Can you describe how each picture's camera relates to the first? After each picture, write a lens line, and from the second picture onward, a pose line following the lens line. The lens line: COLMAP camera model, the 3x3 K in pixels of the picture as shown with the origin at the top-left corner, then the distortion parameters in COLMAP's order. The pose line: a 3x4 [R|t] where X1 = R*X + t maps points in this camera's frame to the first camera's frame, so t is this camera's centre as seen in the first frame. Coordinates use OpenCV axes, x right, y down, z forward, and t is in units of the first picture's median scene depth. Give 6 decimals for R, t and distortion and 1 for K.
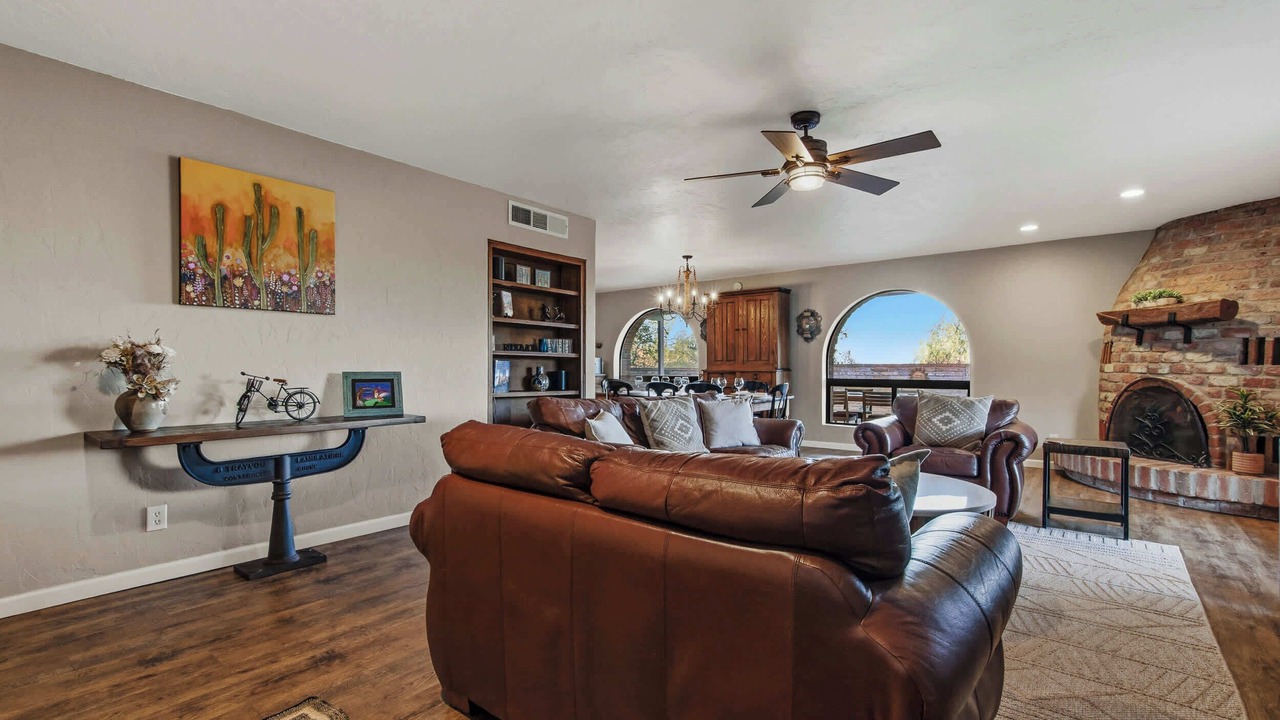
lens RADIAL K [[571.3, 0, 649.2], [0, 571.3, 365.2], [0, 0, 1]] dist [0.005669, 0.000808]
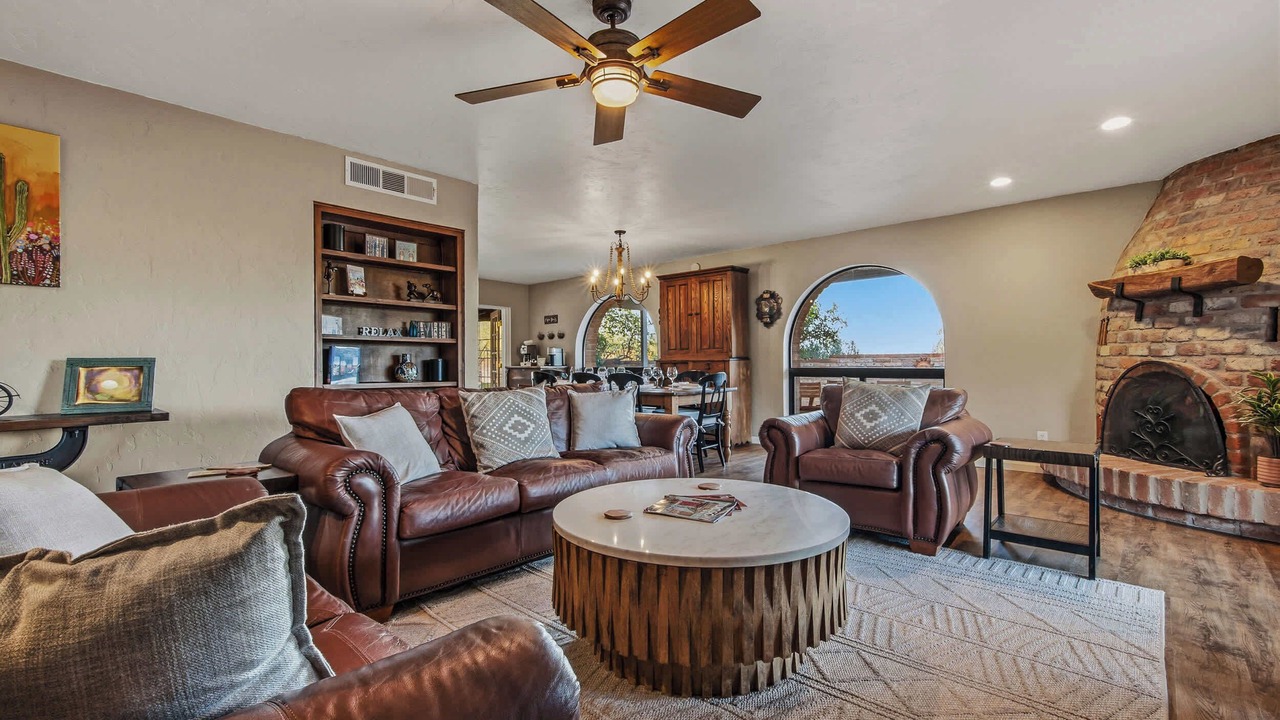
lens RADIAL K [[571.3, 0, 635.9], [0, 571.3, 355.0], [0, 0, 1]] dist [0.005669, 0.000808]
pose [[0.998170, -0.008600, -0.059853, 0.219461], [0.008130, 0.999934, -0.008095, 0.014787], [0.059918, 0.007594, 0.998174, 0.172604]]
